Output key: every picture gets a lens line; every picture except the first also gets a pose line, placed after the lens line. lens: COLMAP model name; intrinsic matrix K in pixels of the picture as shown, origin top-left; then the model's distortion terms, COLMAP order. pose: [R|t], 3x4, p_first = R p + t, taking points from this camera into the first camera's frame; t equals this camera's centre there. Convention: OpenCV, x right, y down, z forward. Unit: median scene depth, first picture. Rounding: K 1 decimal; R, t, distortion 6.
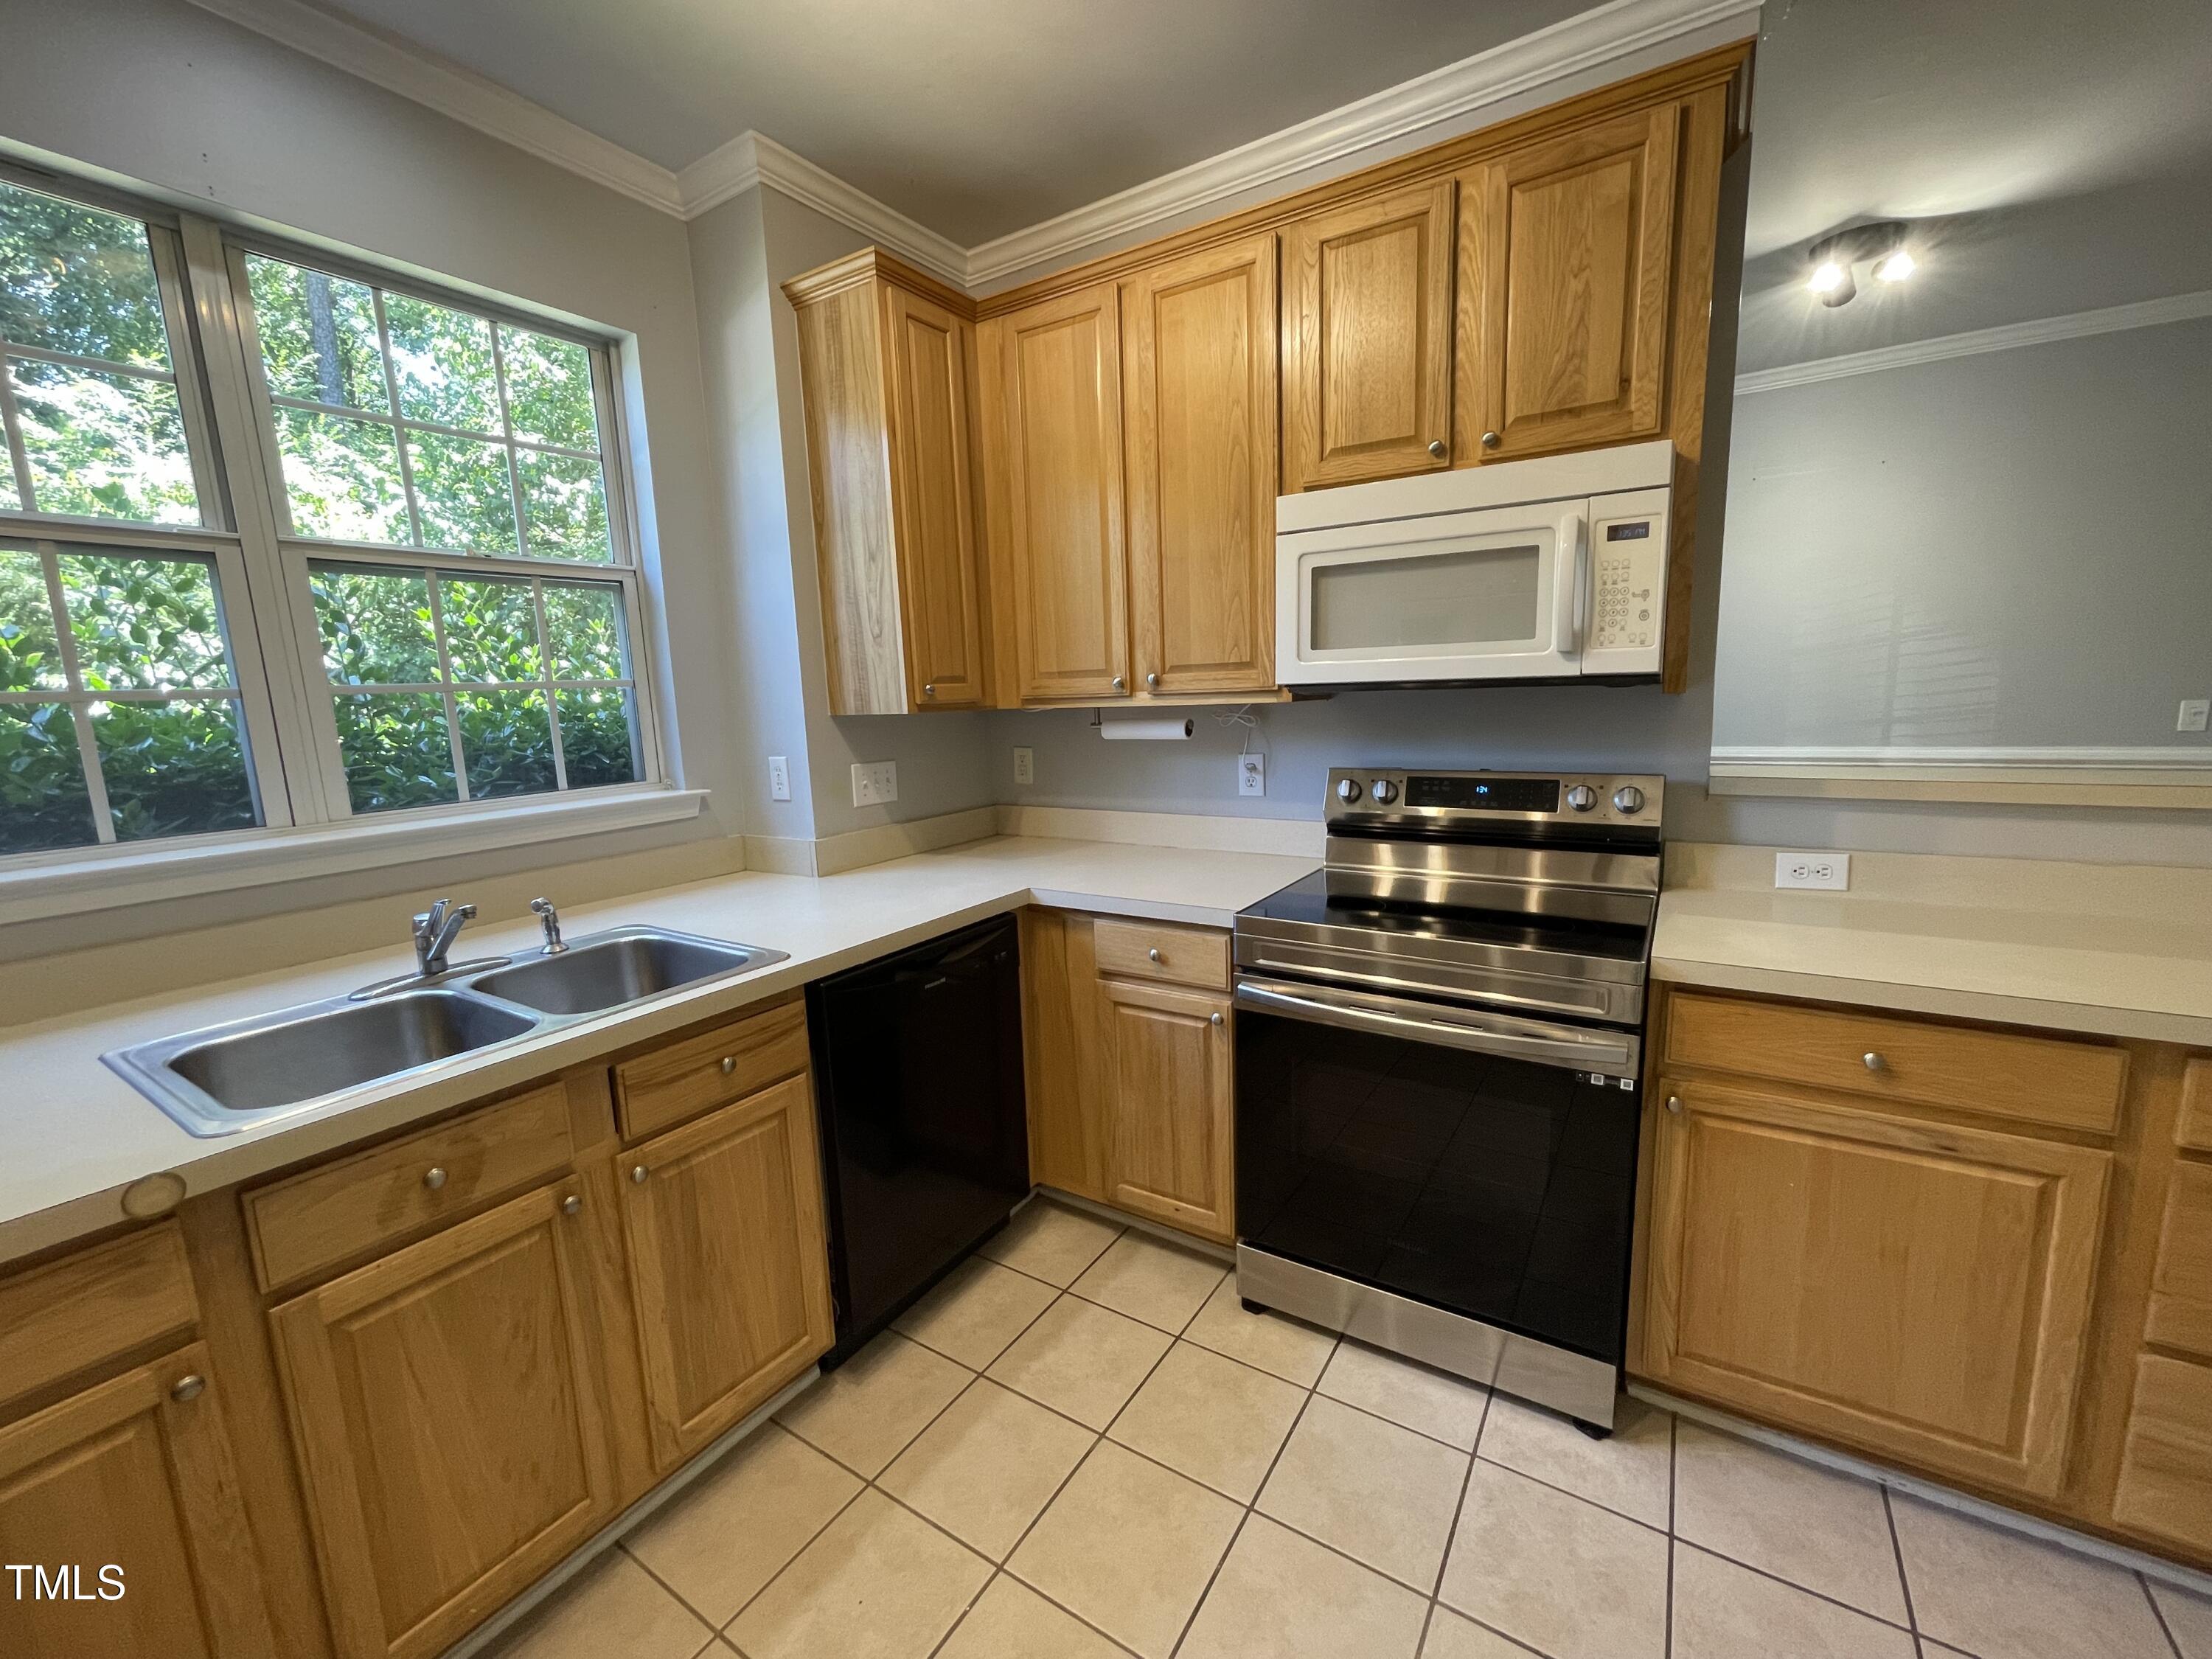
lens RADIAL K [[897.5, 0, 1091.9], [0, 897.5, 837.8], [0, 0, 1]] dist [0.001088, -0.000332]
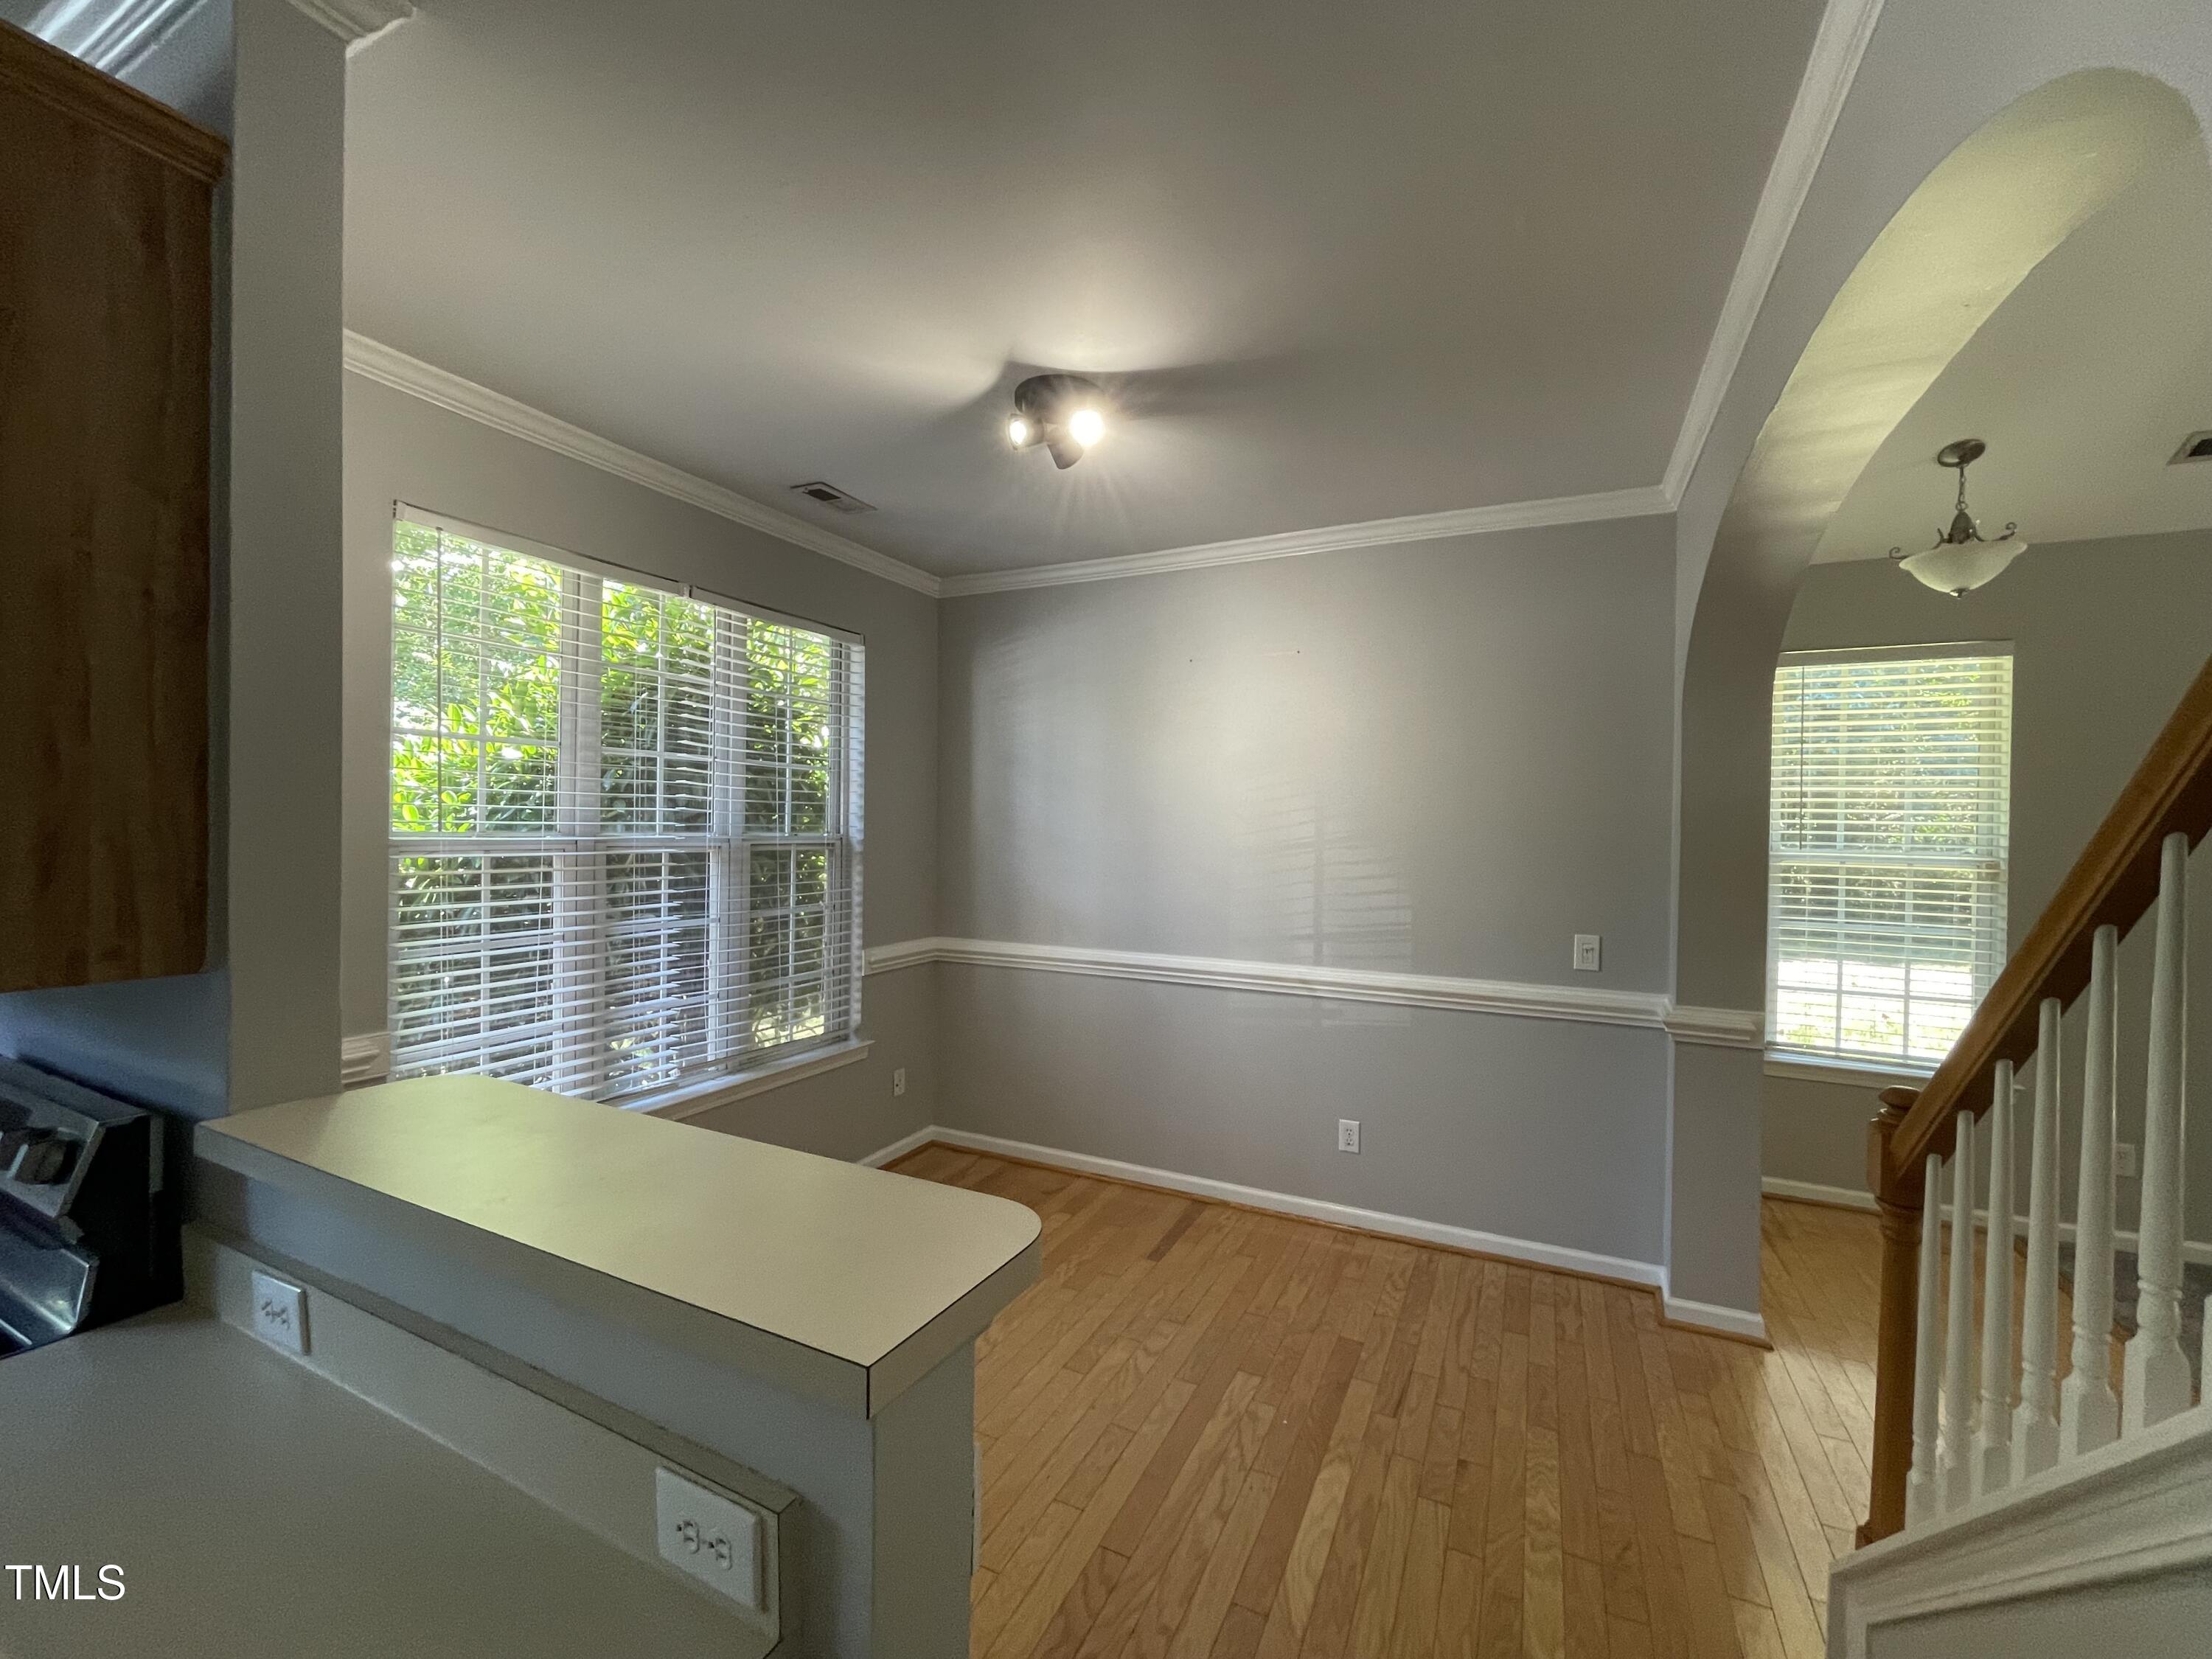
lens RADIAL K [[897.5, 0, 1114.2], [0, 897.5, 835.0], [0, 0, 1]] dist [0.001088, -0.000332]
pose [[0.992250, 0.038536, 0.118130, 1.250892], [-0.020365, 0.988273, -0.151331, -0.199172], [-0.122577, 0.147753, 0.981399, 0.345717]]
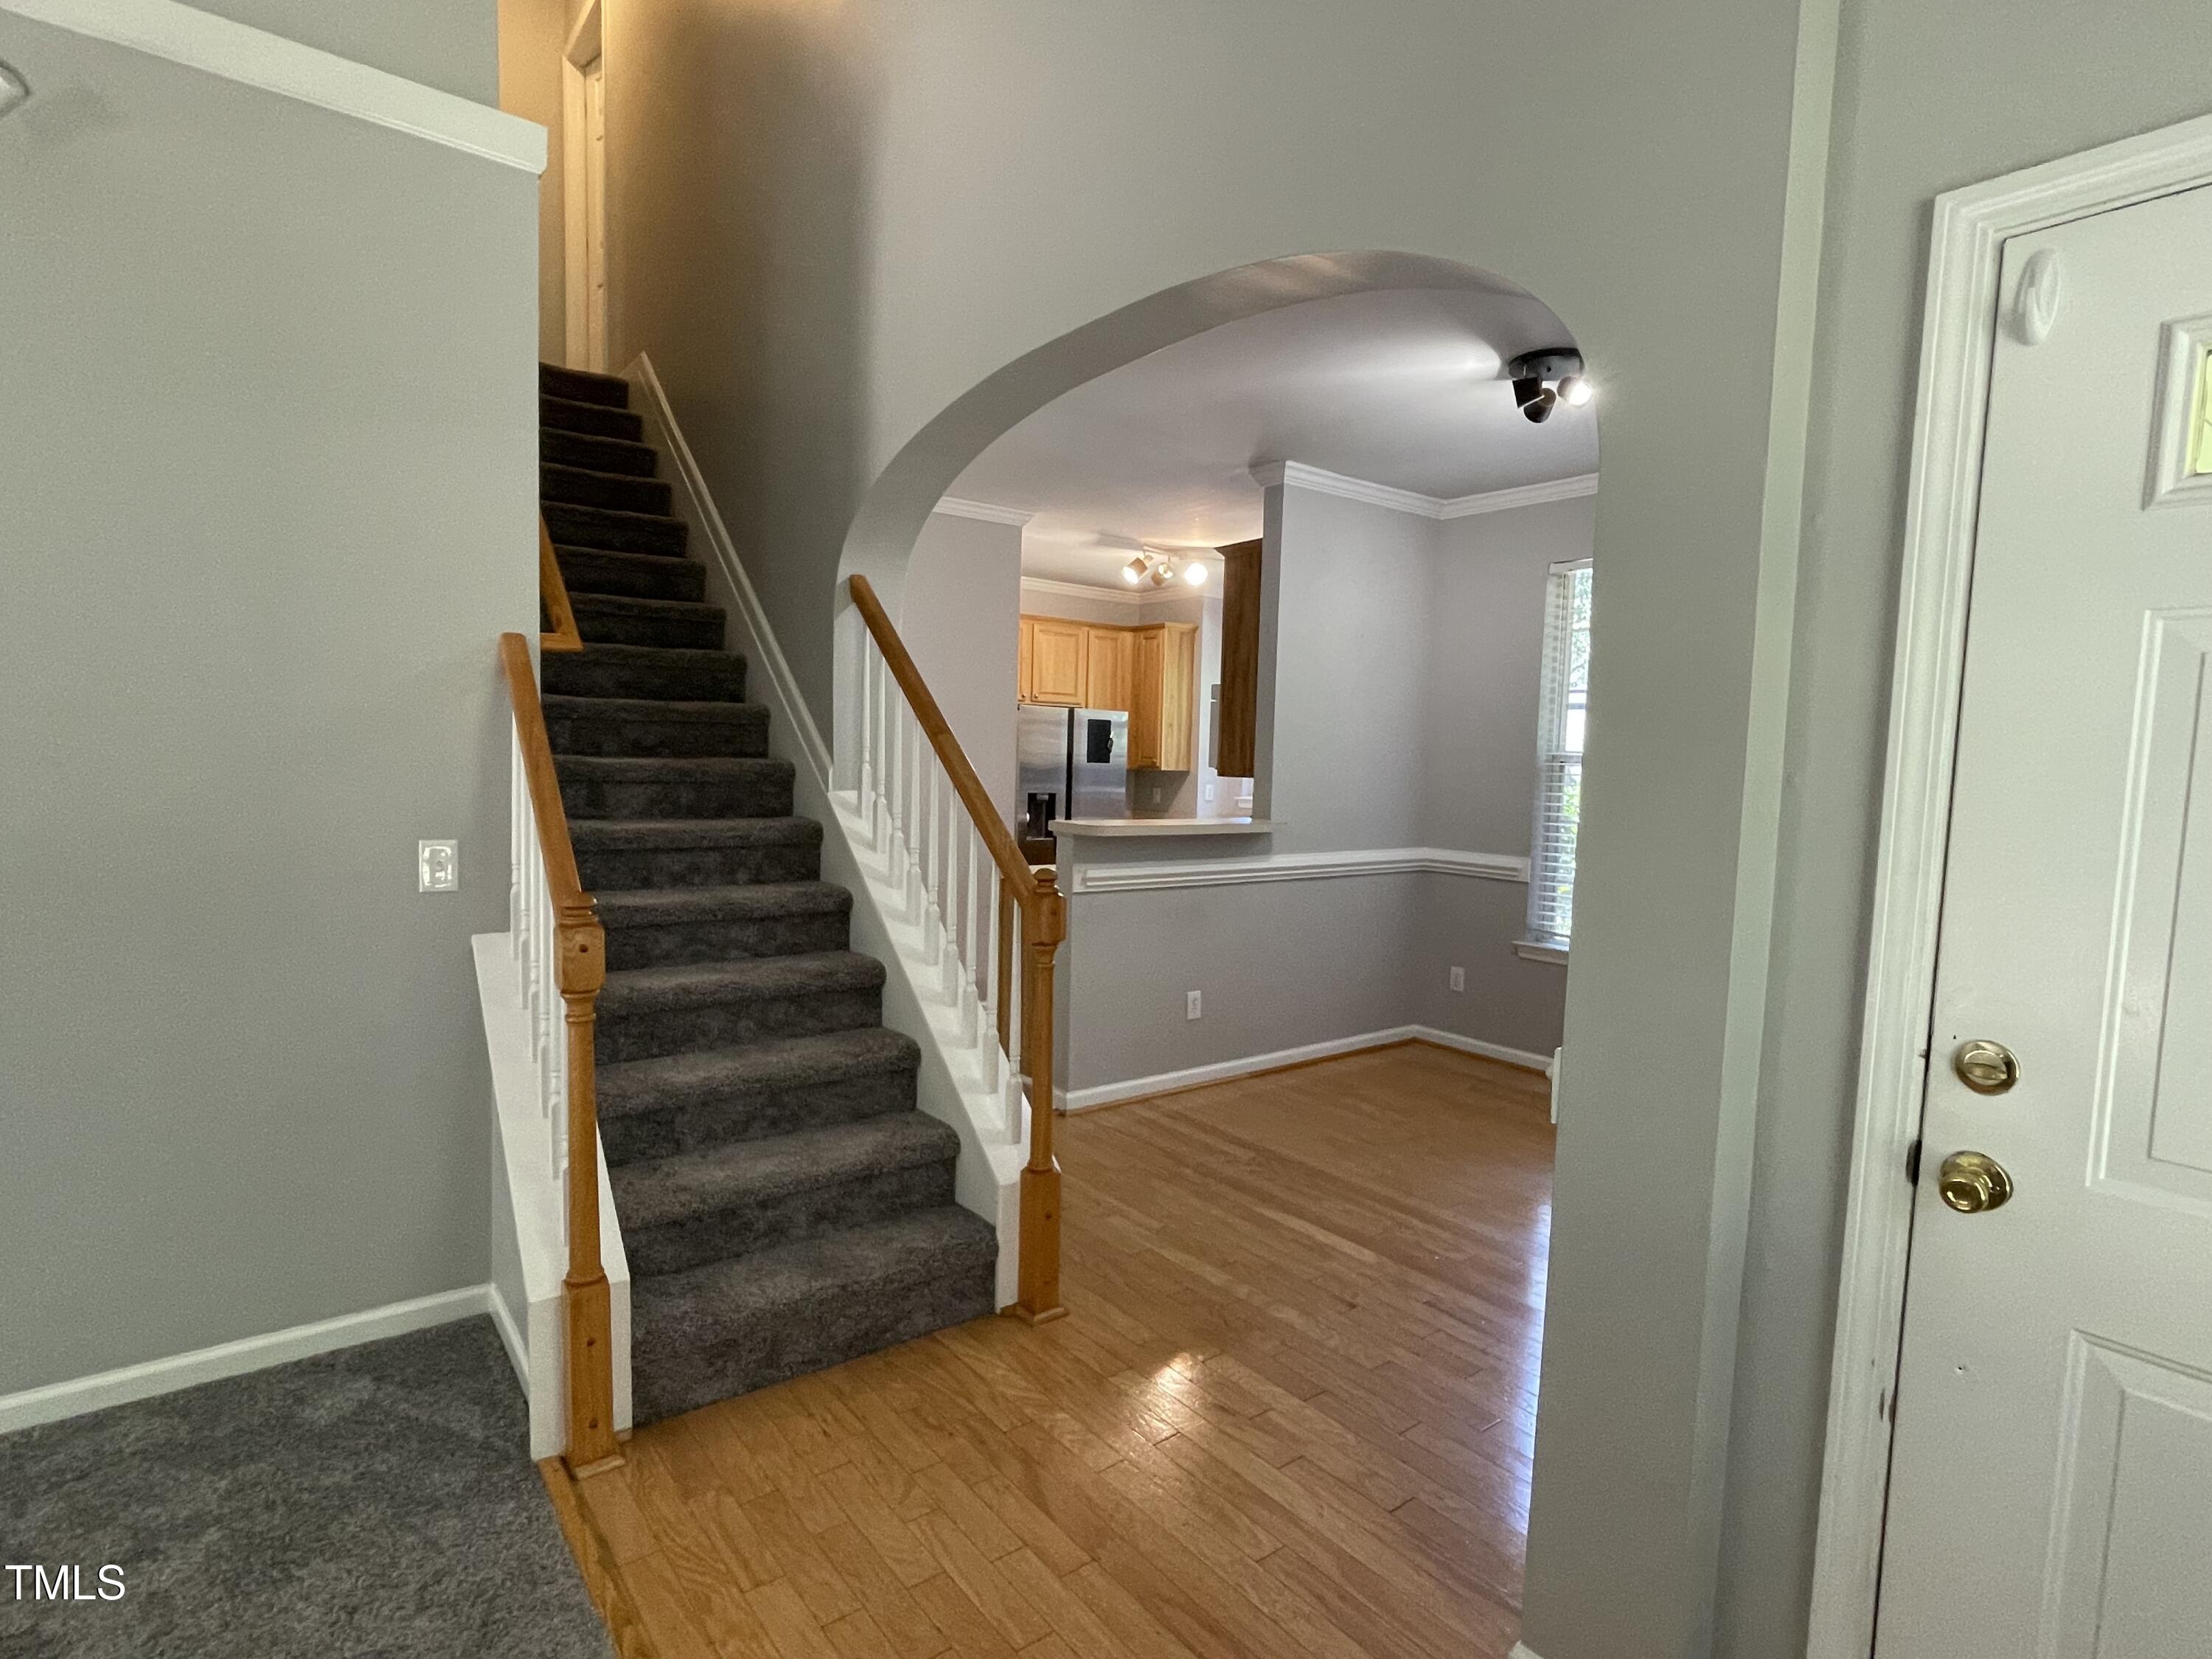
lens RADIAL K [[1136.0, 0, 1113.1], [0, 1136.0, 840.7], [0, 0, 1]] dist [0.002751, 0.002144]
pose [[-0.333392, 0.098351, -0.937644, 3.352994], [-0.165669, 0.972957, 0.160960, -0.411729], [0.928118, 0.209001, -0.308083, 1.560961]]
